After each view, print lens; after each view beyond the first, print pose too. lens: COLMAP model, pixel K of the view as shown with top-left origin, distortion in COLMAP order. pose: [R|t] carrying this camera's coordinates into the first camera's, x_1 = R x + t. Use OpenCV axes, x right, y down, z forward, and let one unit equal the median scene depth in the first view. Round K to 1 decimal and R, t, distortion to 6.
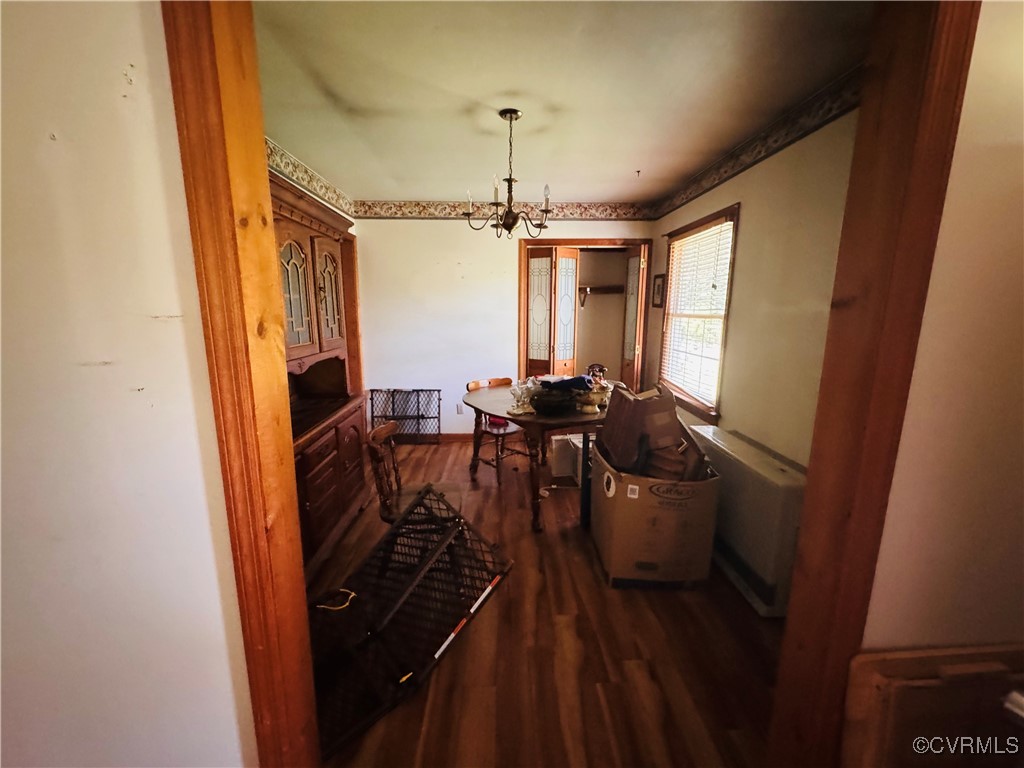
lens RADIAL K [[408.7, 0, 512.0], [0, 408.7, 384.0], [0, 0, 1]] dist [-0.003670, 0.000085]
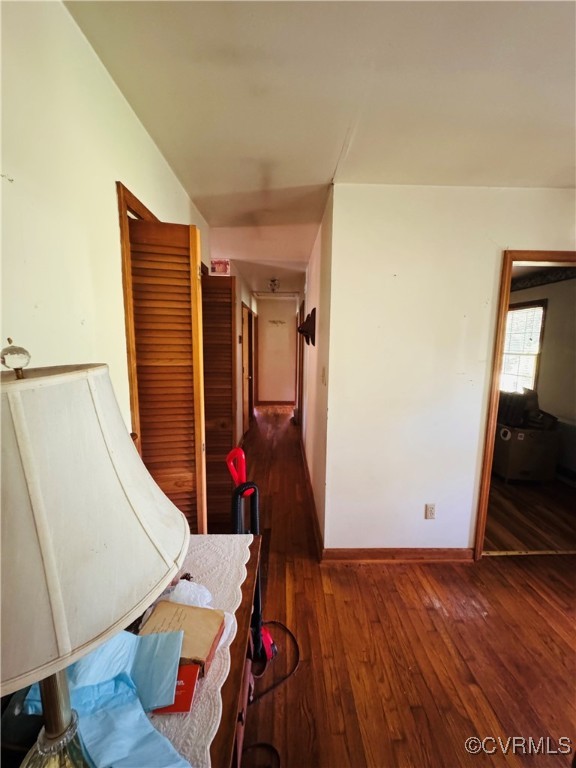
lens RADIAL K [[306.5, 0, 288.0], [0, 306.5, 384.0], [0, 0, 1]] dist [-0.003670, 0.000085]
pose [[0.999933, 0.005950, -0.009900, -0.893763], [-0.006428, 0.998778, -0.049005, 0.069664], [0.009596, 0.049066, 0.998749, -0.625438]]
